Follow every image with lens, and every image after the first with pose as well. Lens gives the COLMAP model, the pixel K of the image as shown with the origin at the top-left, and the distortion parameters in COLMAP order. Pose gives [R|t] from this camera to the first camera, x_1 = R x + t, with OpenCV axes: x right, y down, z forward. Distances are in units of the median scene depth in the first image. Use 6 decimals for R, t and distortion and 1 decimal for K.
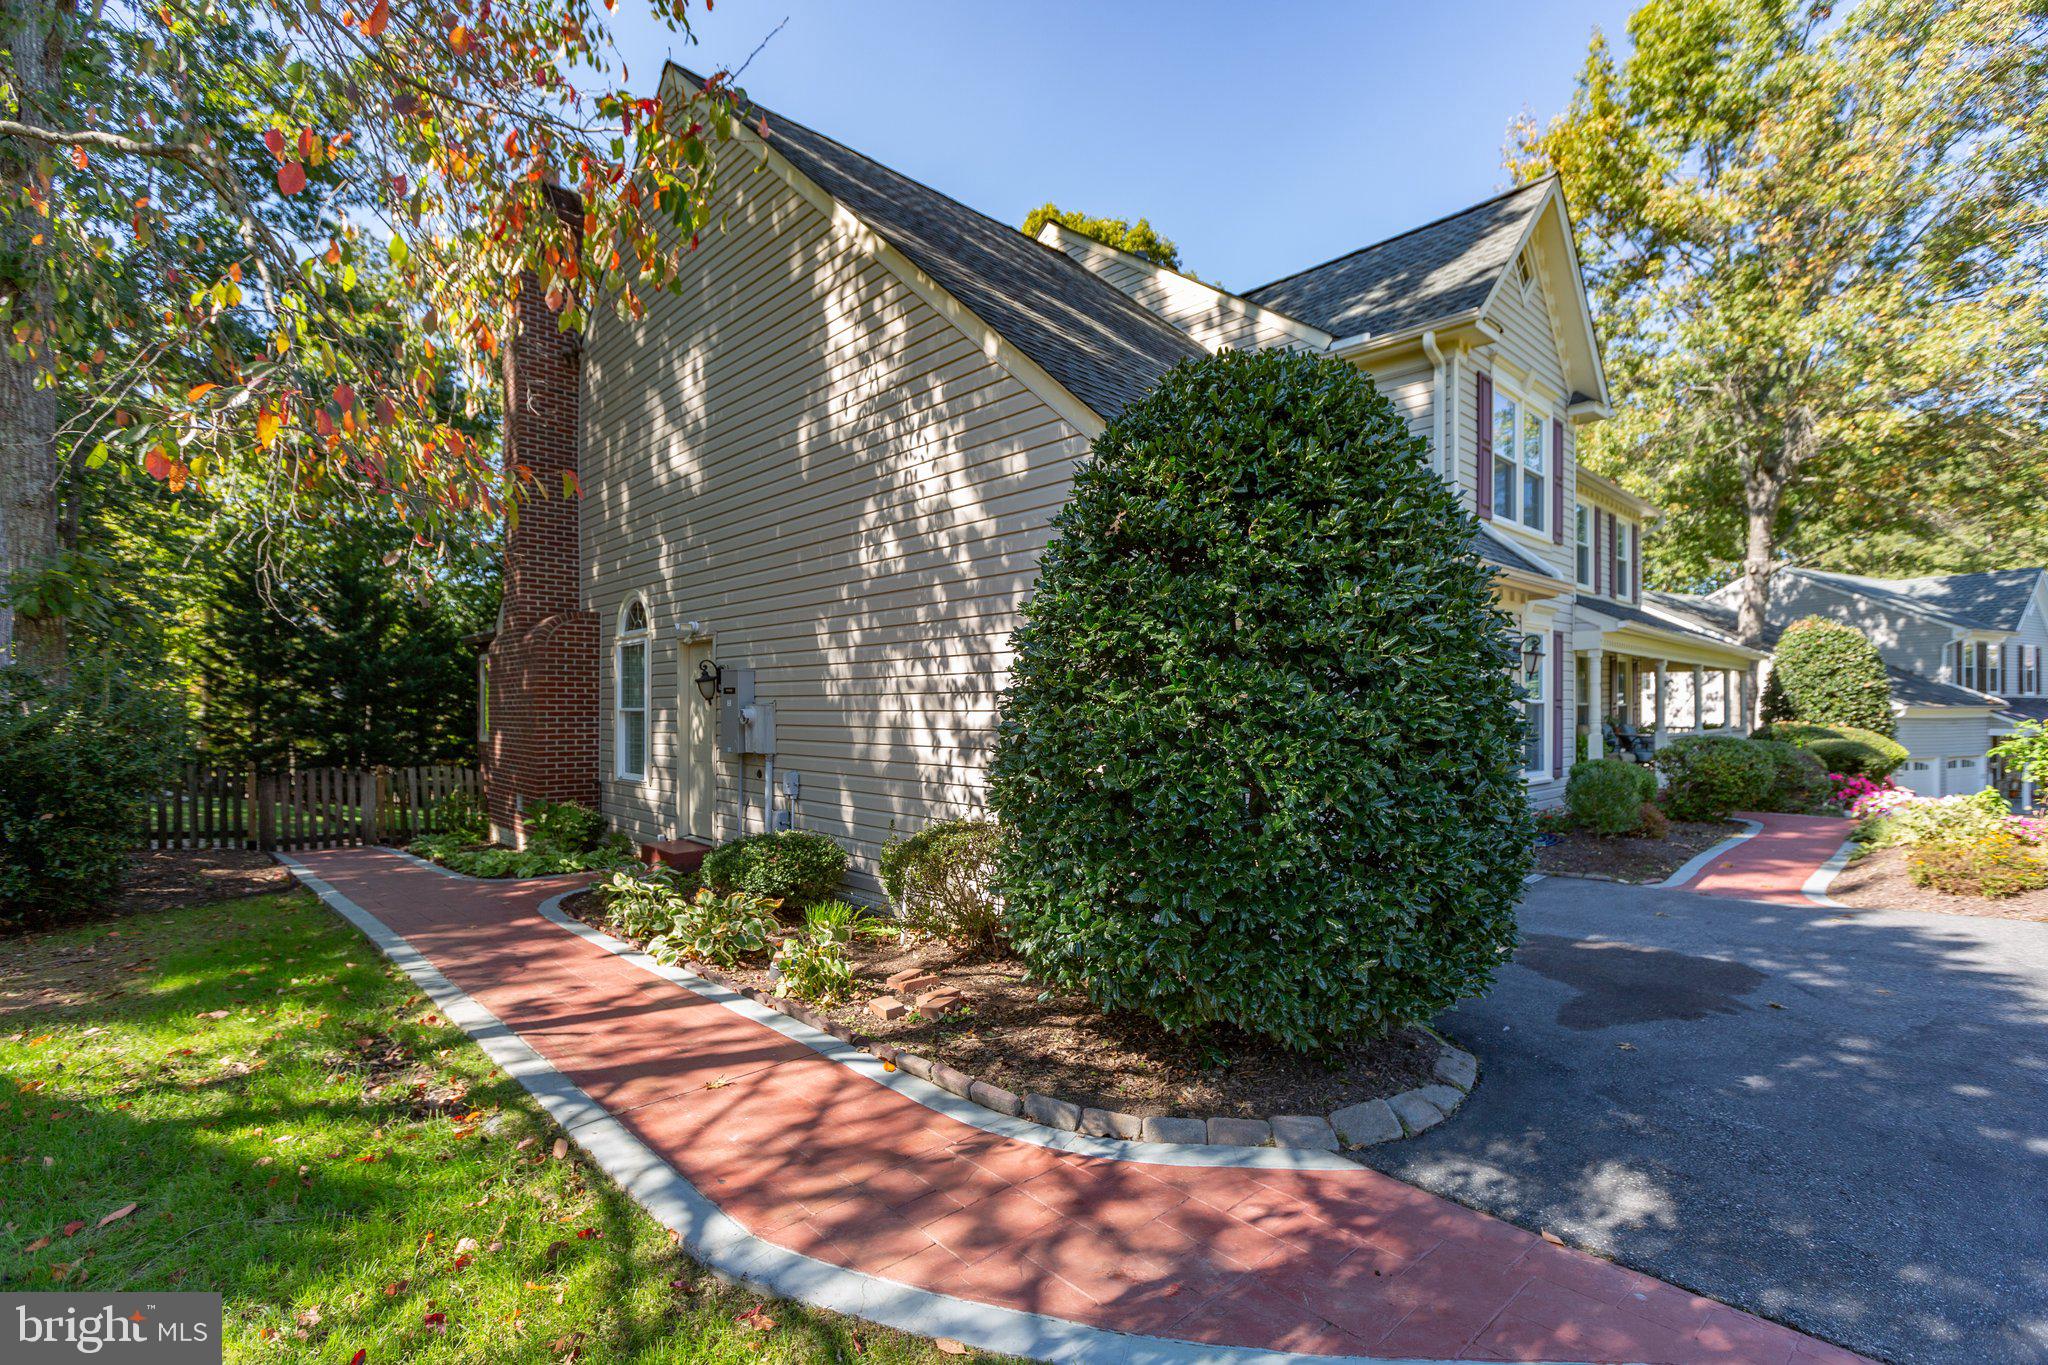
lens RADIAL K [[945.0, 0, 1019.0], [0, 945.0, 691.0], [0, 0, 1]] dist [0.000293, 0.000235]
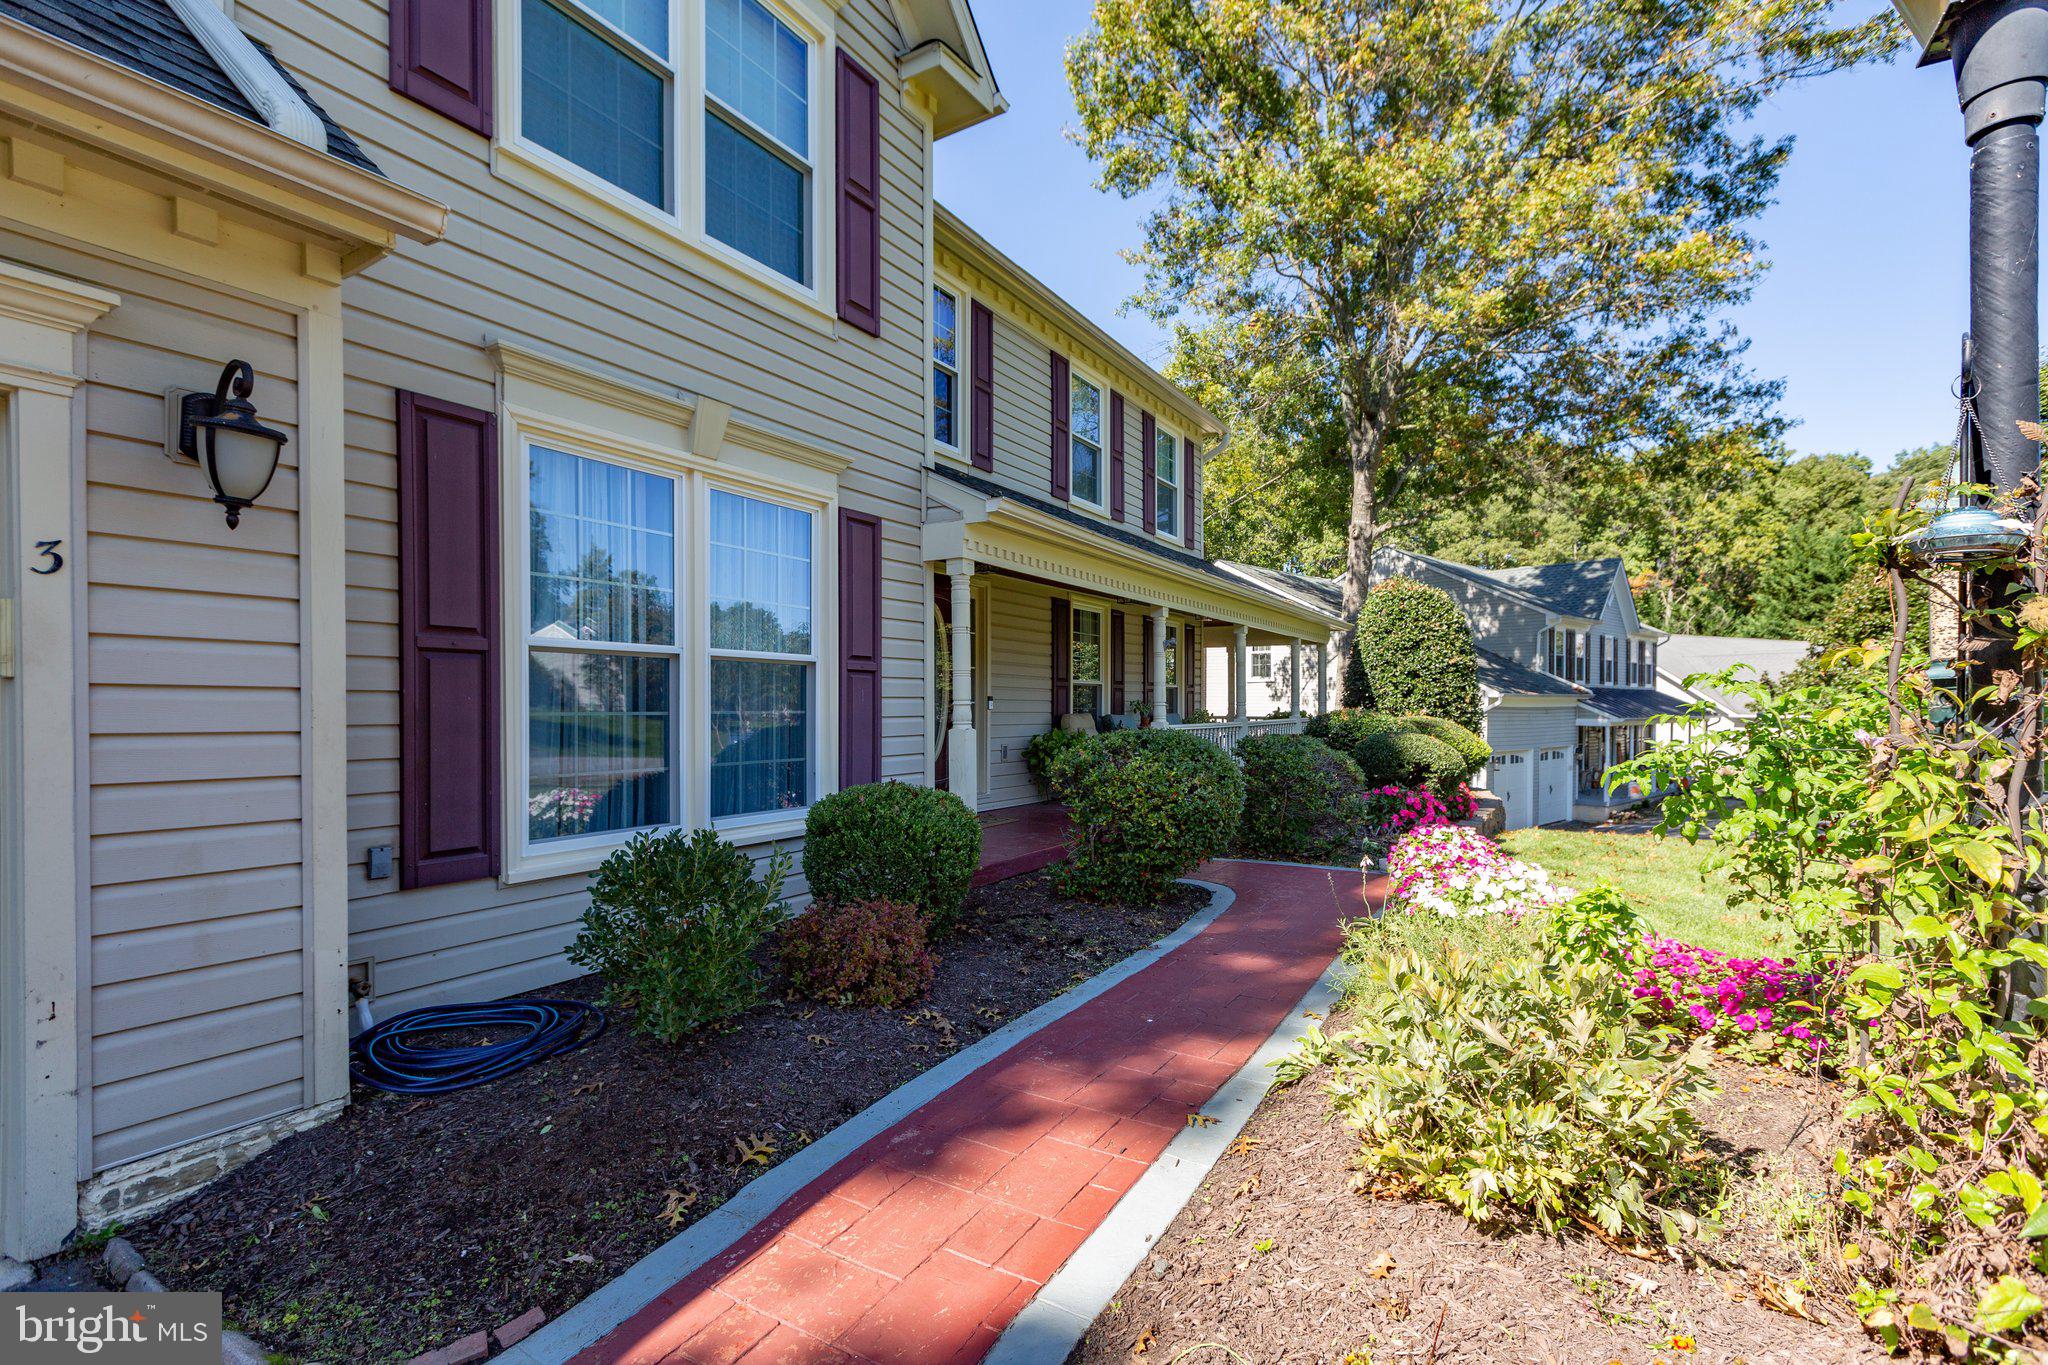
lens RADIAL K [[945.0, 0, 1019.0], [0, 945.0, 691.0], [0, 0, 1]] dist [0.000293, 0.000235]
pose [[0.964266, 0.005197, 0.264886, 0.246259], [-0.006681, 0.999967, 0.004703, 0.011629], [-0.264852, -0.006305, 0.964268, 0.244366]]
